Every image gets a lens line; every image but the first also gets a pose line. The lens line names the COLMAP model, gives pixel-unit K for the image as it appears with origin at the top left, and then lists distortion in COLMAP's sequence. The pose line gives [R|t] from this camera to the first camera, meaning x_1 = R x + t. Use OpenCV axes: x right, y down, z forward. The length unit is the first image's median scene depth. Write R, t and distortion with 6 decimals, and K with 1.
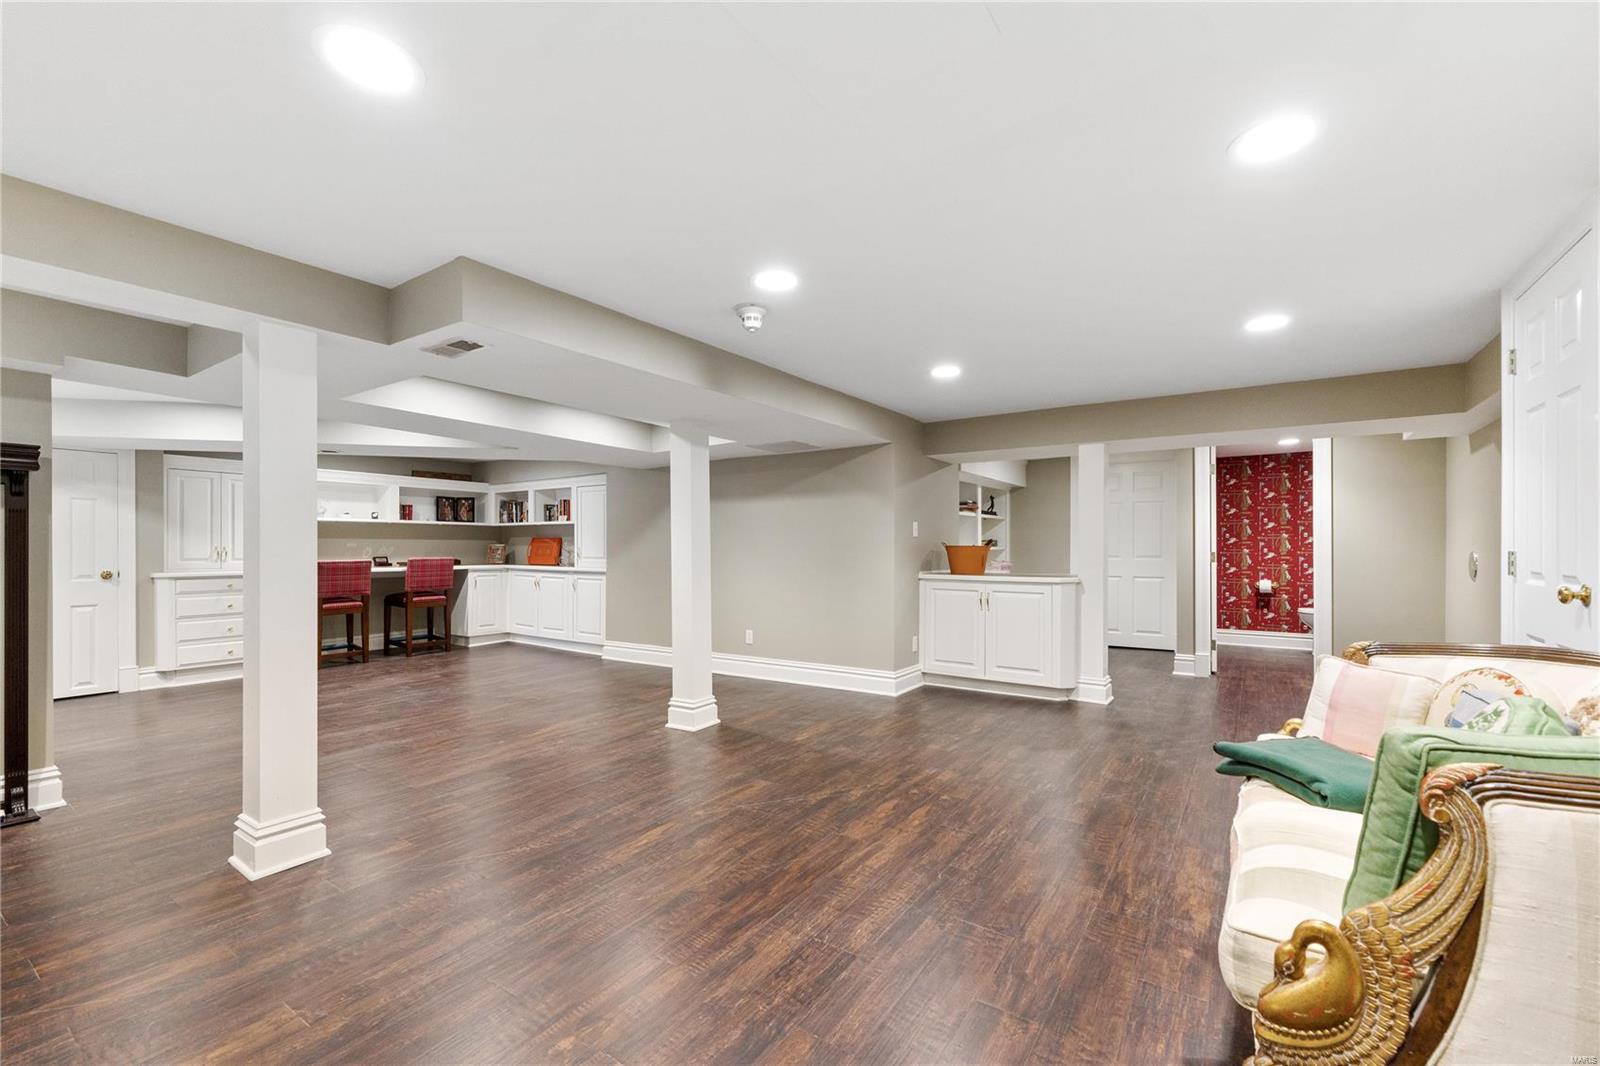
lens RADIAL K [[679.8, 0, 800.4], [0, 679.8, 545.1], [0, 0, 1]] dist [0.000424, 0.000136]
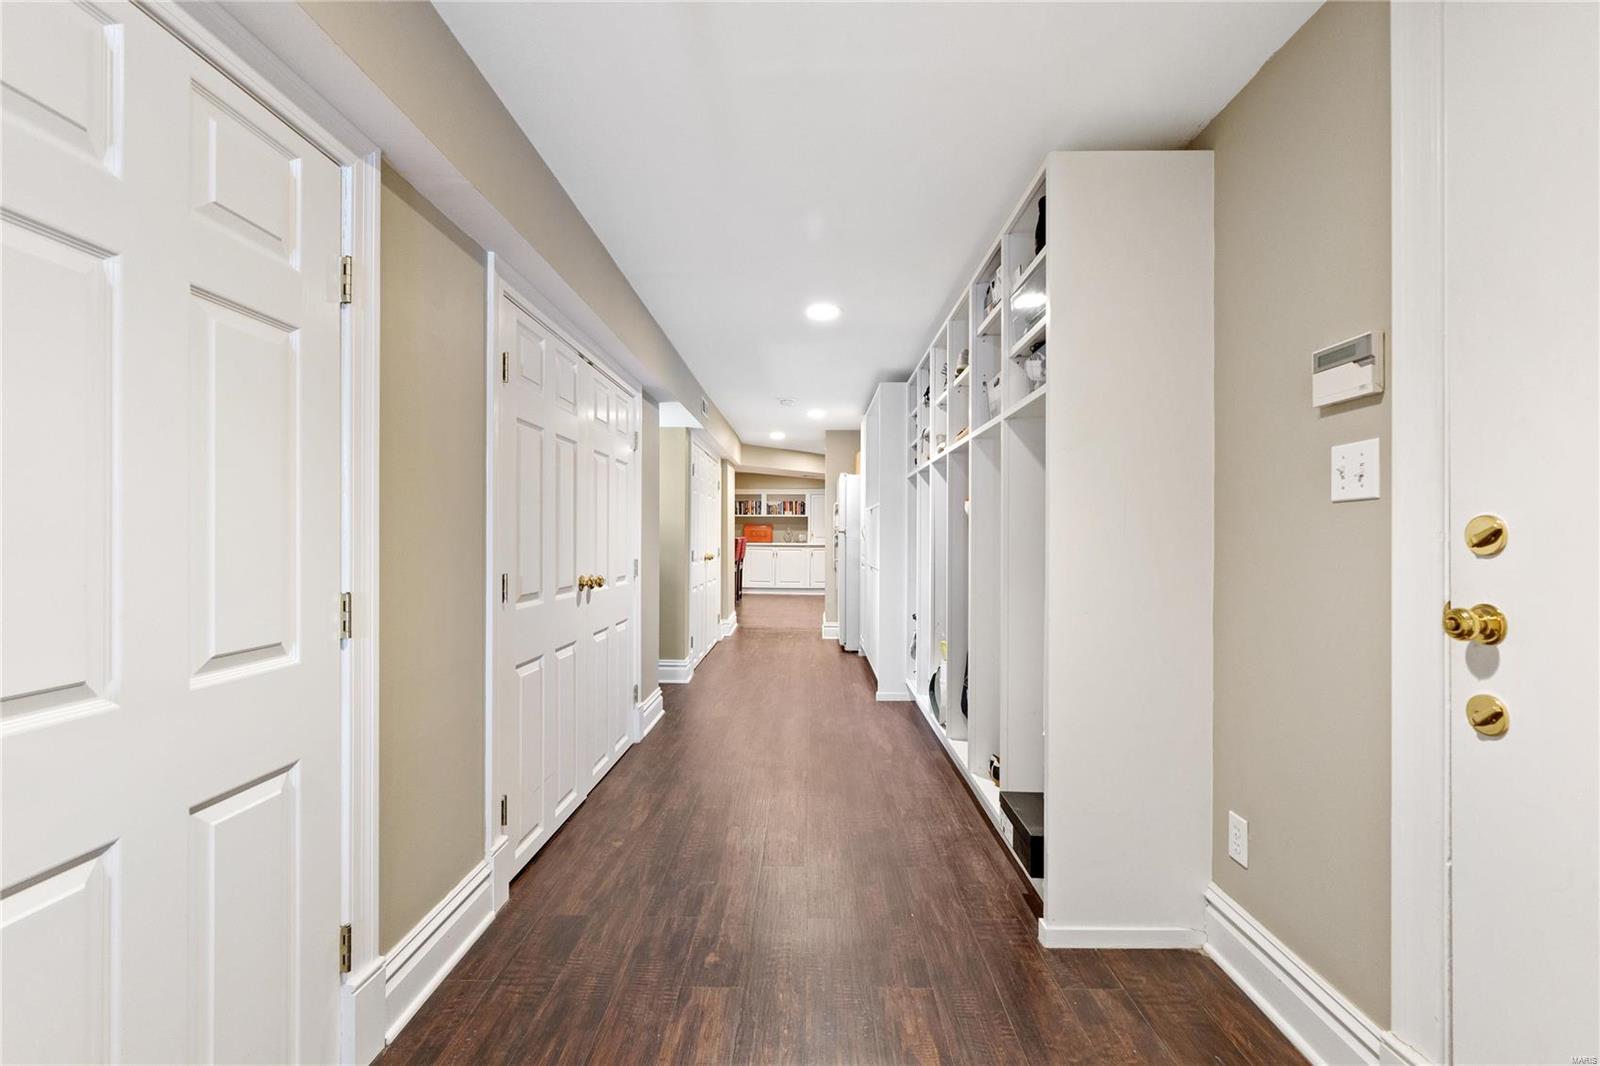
lens RADIAL K [[679.8, 0, 801.4], [0, 679.8, 534.4], [0, 0, 1]] dist [0.000424, 0.000136]
pose [[0.828840, 0.000016, 0.559486, -2.198220], [-0.000831, 0.999999, 0.001203, 0.014893], [-0.559485, -0.001462, 0.828839, -0.616125]]
